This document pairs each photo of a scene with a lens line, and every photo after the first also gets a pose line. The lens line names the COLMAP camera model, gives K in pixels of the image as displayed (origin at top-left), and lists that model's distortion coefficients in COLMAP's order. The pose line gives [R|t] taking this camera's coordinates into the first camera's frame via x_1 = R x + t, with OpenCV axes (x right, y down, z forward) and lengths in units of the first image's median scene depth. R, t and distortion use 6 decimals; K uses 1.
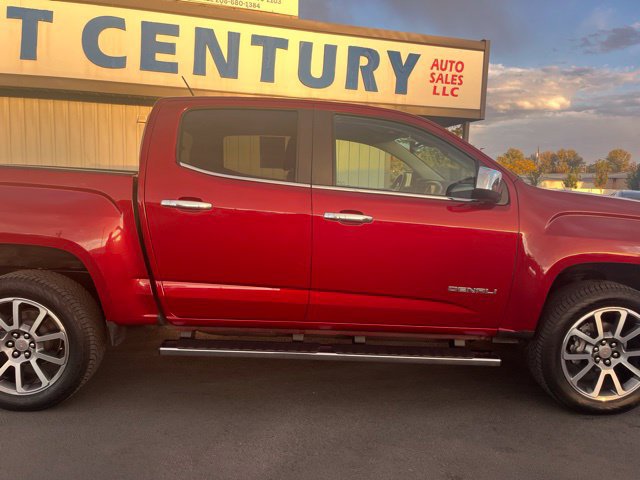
lens RADIAL K [[488.2, 0, 315.0], [0, 488.2, 238.2], [0, 0, 1]] dist [0.065465, -0.089372]
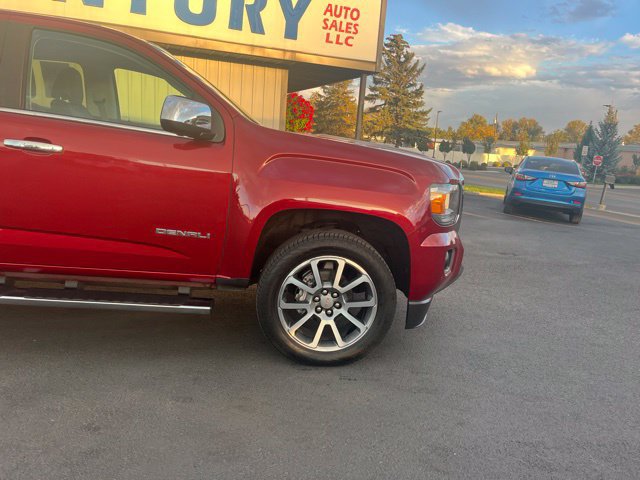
lens RADIAL K [[488.2, 0, 318.1], [0, 488.2, 235.8], [0, 0, 1]] dist [0.065465, -0.089372]
pose [[0.996291, 0.034494, 0.078836, 0.273986], [-0.040660, 0.996124, 0.077993, 0.014817], [-0.075840, -0.080909, 0.993832, 0.032496]]
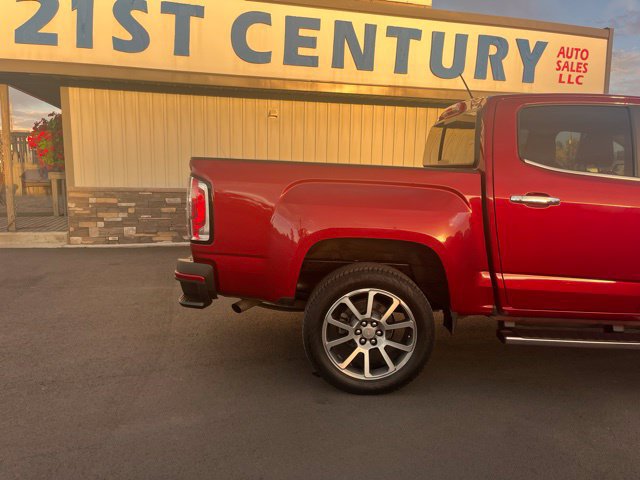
lens RADIAL K [[488.2, 0, 312.6], [0, 488.2, 241.6], [0, 0, 1]] dist [0.065465, -0.089372]
pose [[0.999225, -0.002188, -0.039303, -0.362383], [0.003328, 0.999575, 0.028969, -0.006752], [0.039223, -0.029077, 0.998807, -0.031844]]
